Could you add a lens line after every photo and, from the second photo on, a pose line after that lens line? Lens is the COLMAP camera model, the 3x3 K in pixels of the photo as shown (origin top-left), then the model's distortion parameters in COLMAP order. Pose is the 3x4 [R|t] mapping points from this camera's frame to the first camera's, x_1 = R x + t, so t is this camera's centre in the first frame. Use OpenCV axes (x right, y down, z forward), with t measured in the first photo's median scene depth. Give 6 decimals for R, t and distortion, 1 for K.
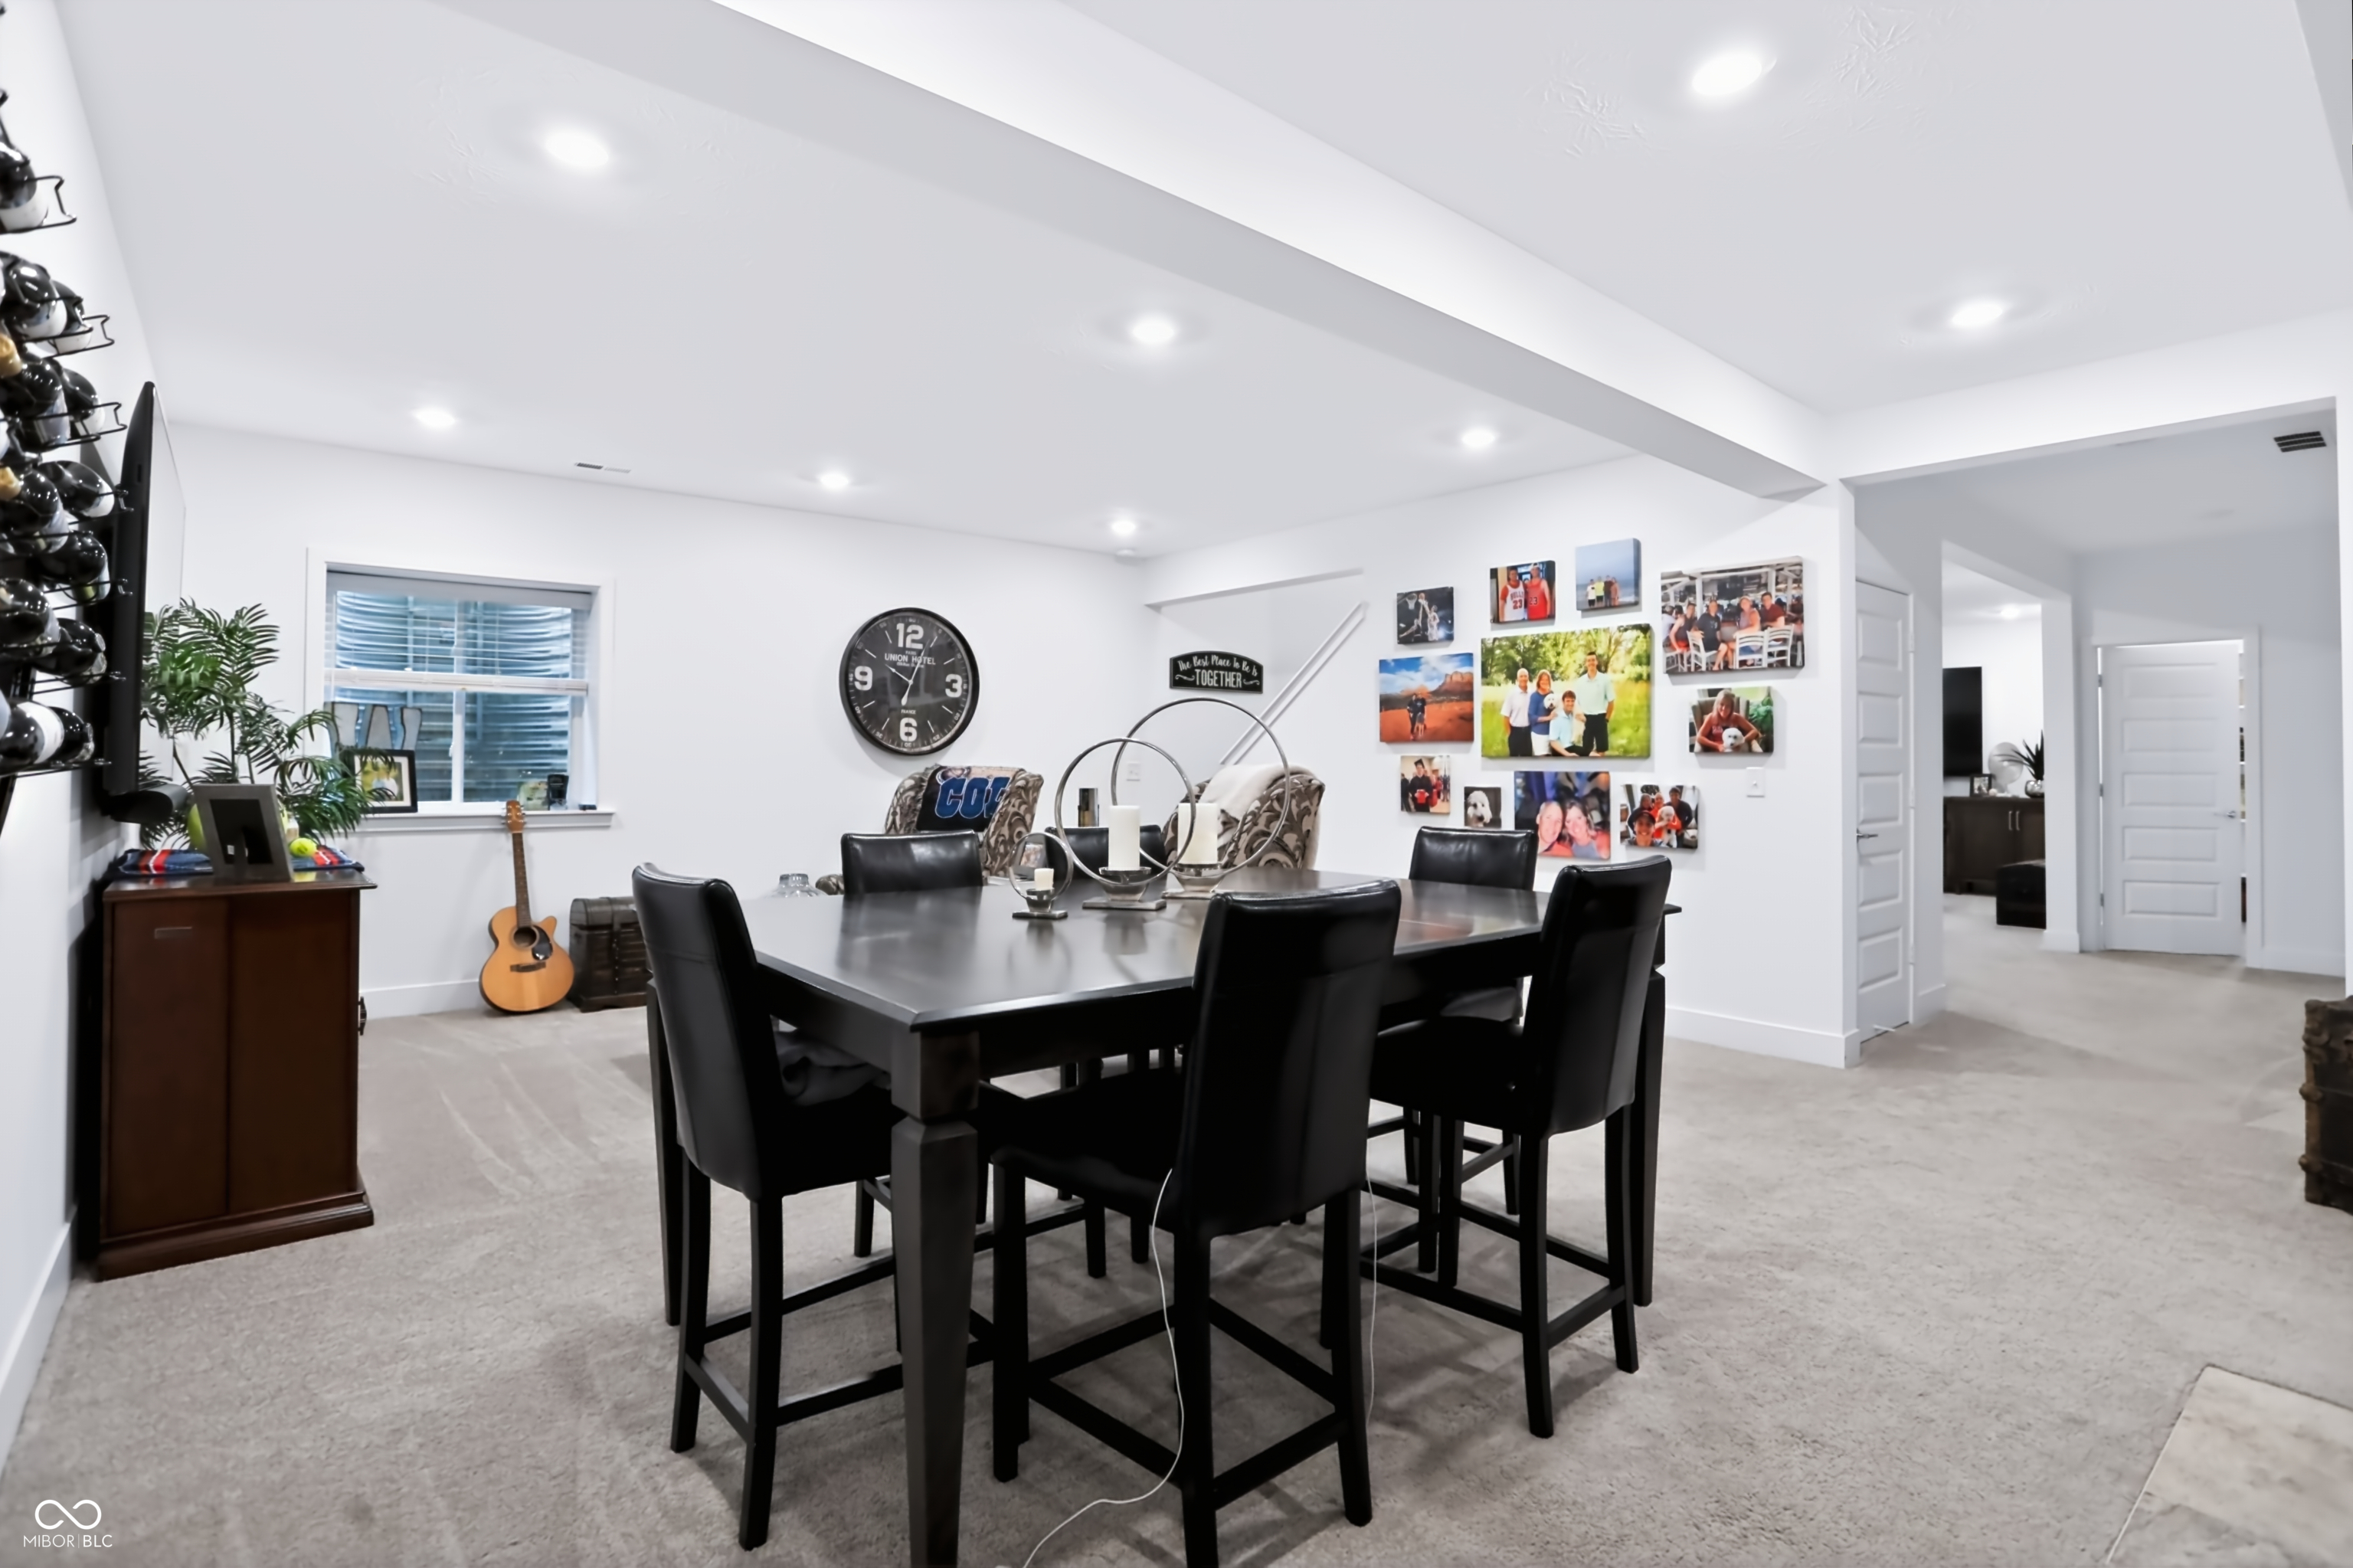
lens RADIAL K [[1165.8, 0, 1182.7], [0, 1165.8, 764.3], [0, 0, 1]] dist [-0.066464, 0.034174]
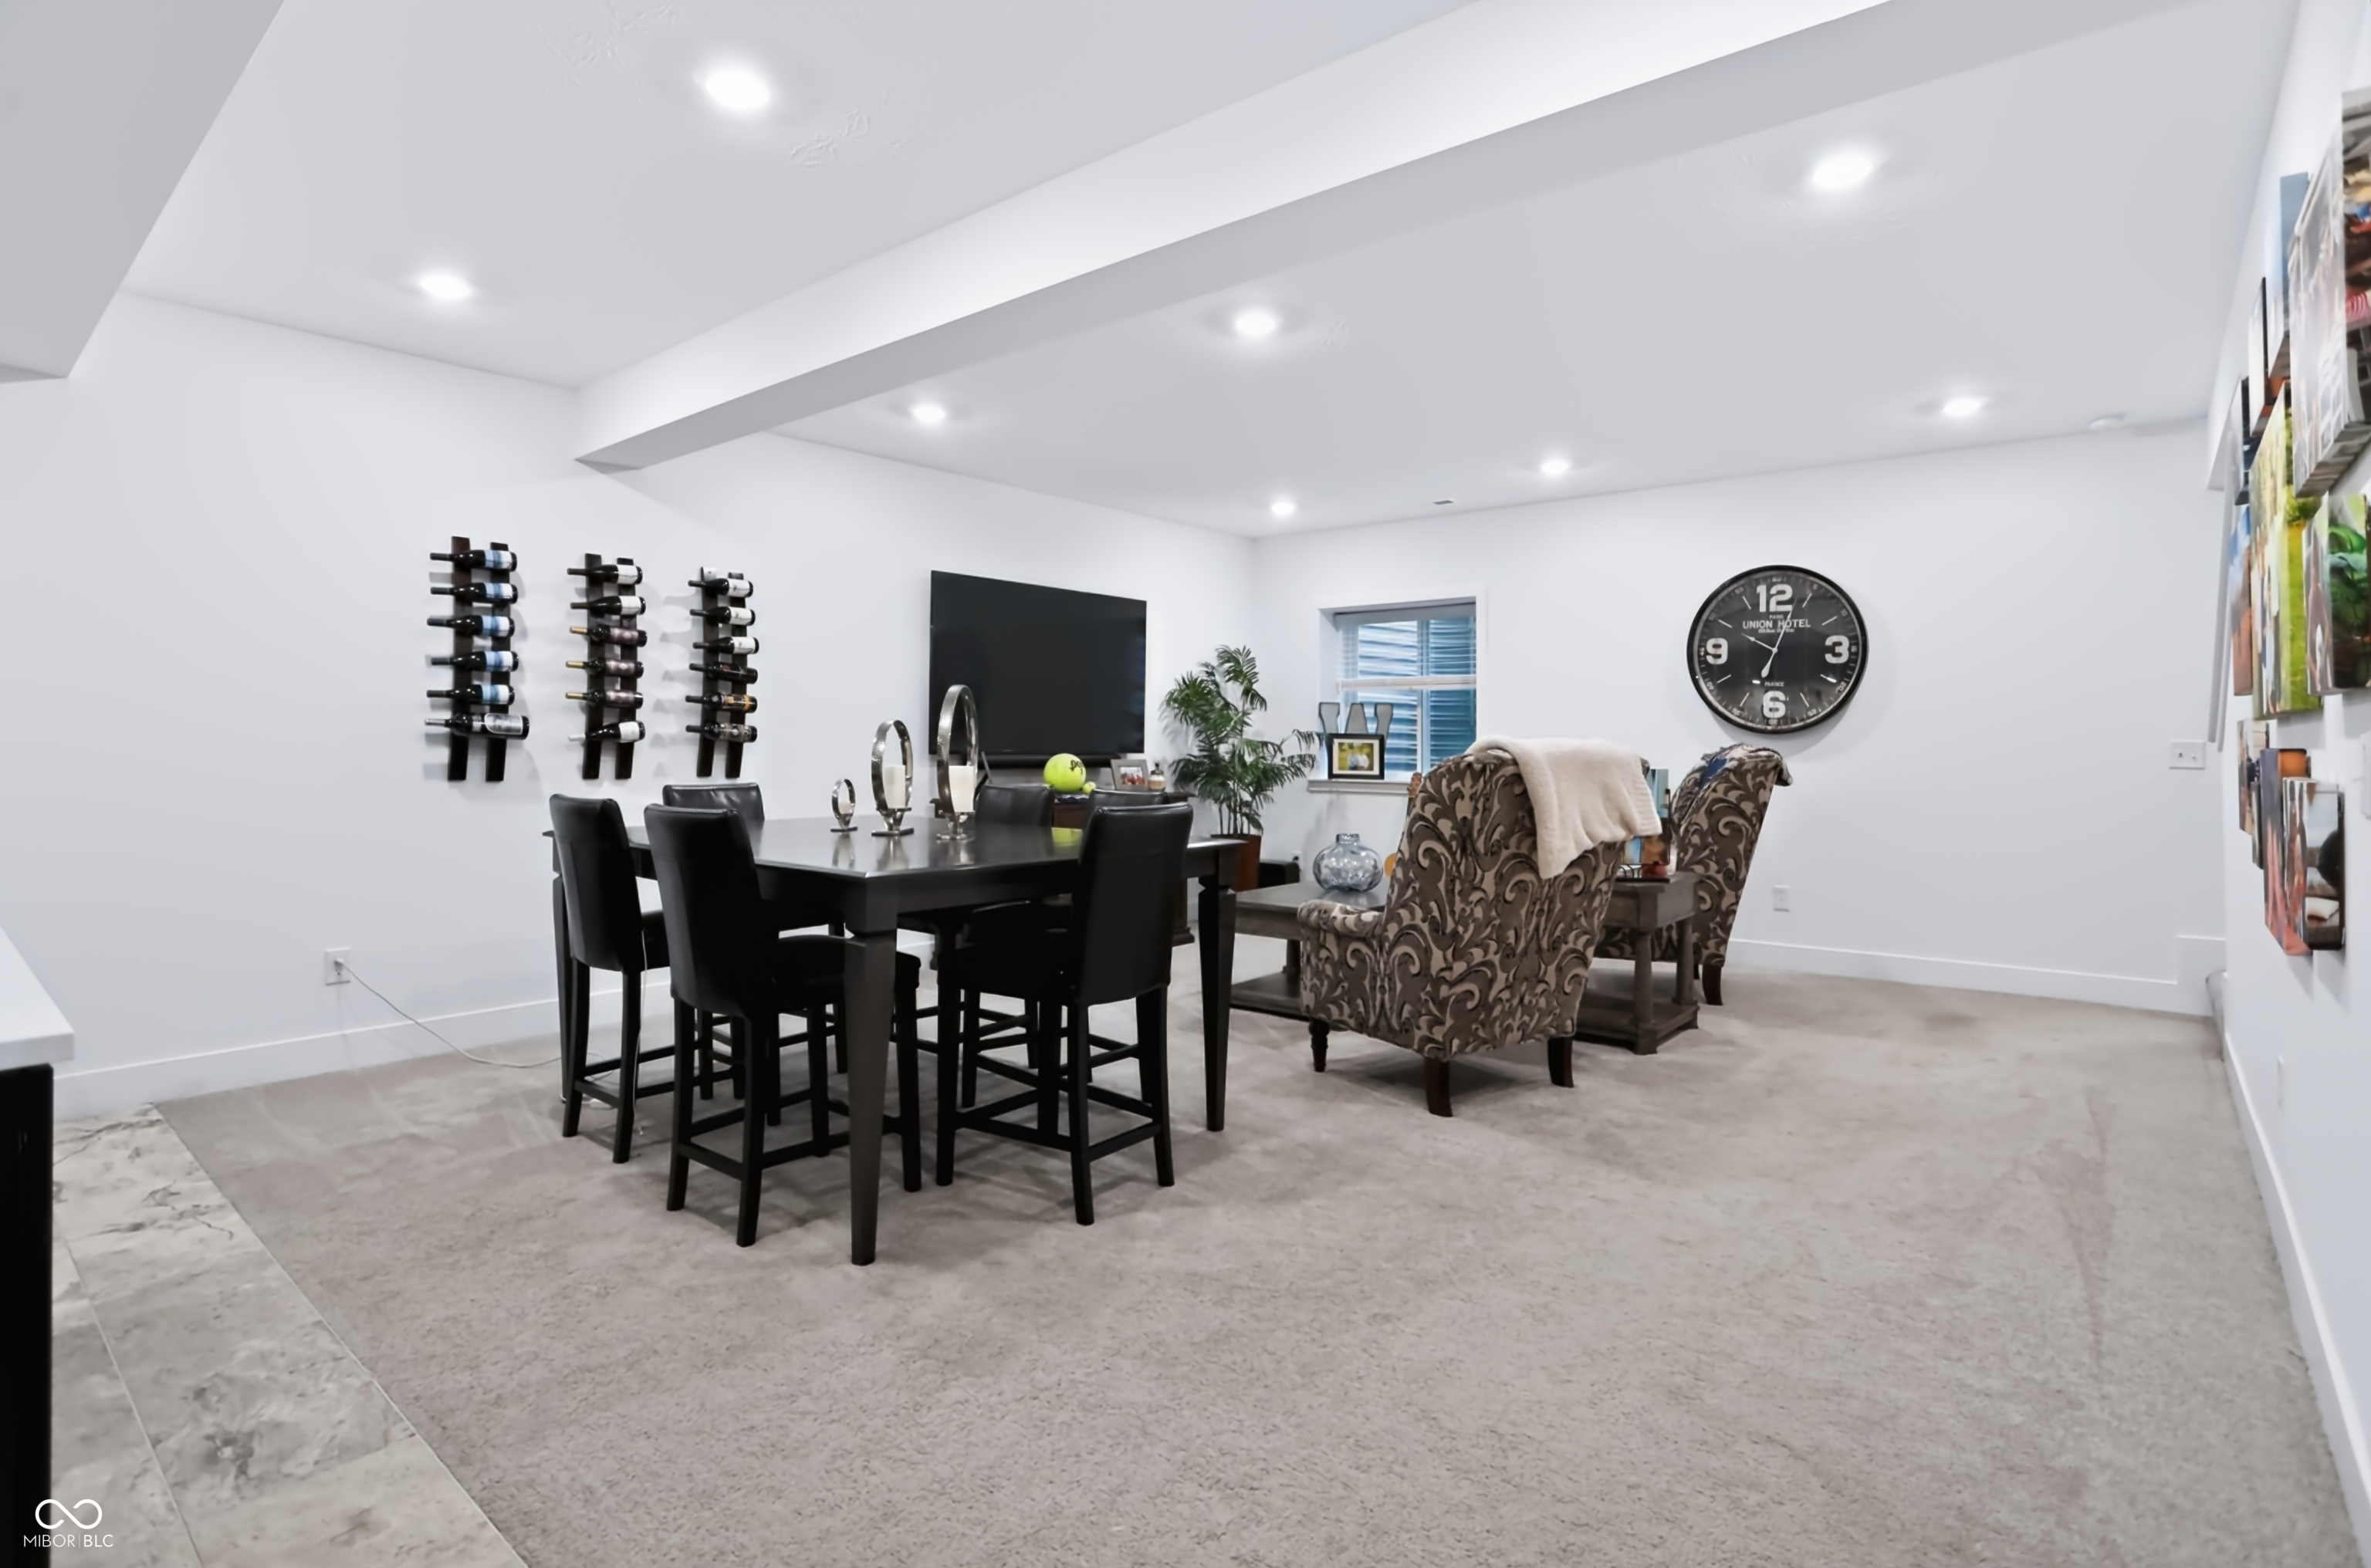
lens RADIAL K [[1176.0, 0, 1188.3], [0, 1176.0, 731.2], [0, 0, 1]] dist [-0.069307, 0.038559]
pose [[0.192827, -0.012830, -0.981149, 0.636393], [-0.003803, 0.999897, -0.013823, 0.004963], [0.981225, 0.006397, 0.192758, 0.469699]]
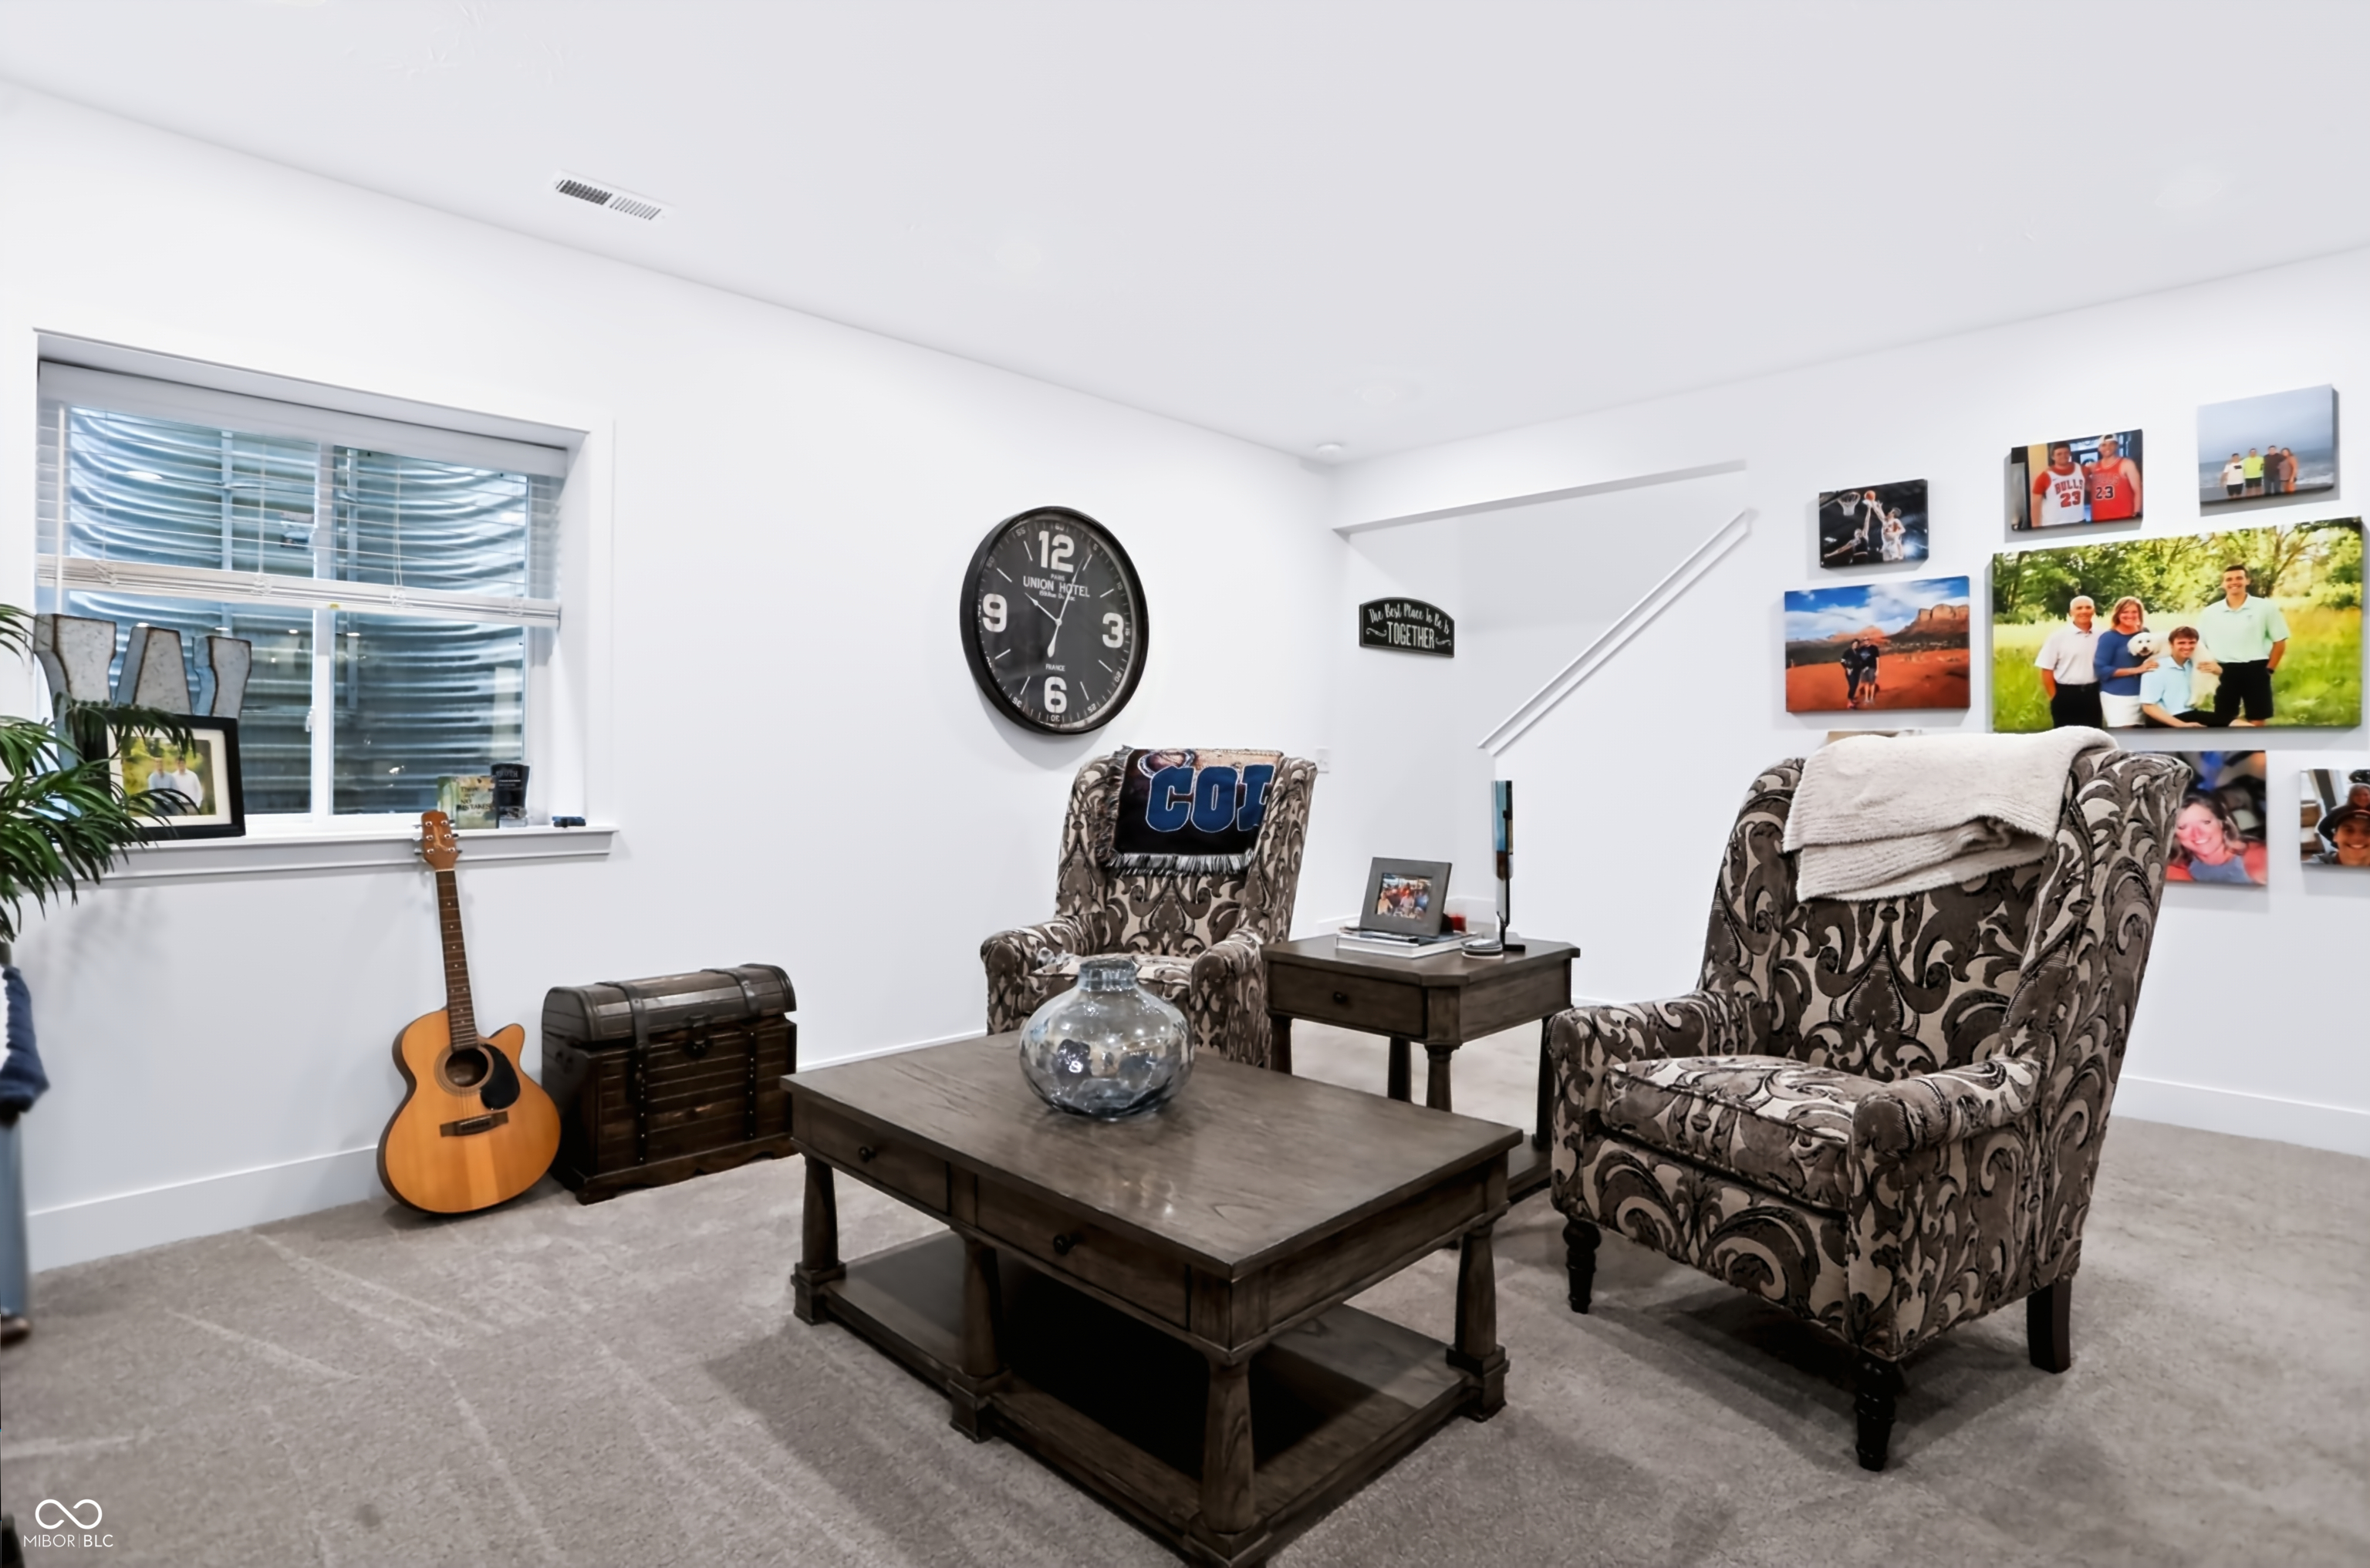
lens RADIAL K [[1160.9, 0, 1190.2], [0, 1160.9, 775.7], [0, 0, 1]] dist [-0.068427, 0.029714]
pose [[0.993770, -0.005865, 0.111297, -0.276575], [0.004662, 0.999928, 0.011063, 0.009978], [-0.111354, -0.010475, 0.993726, 0.408618]]
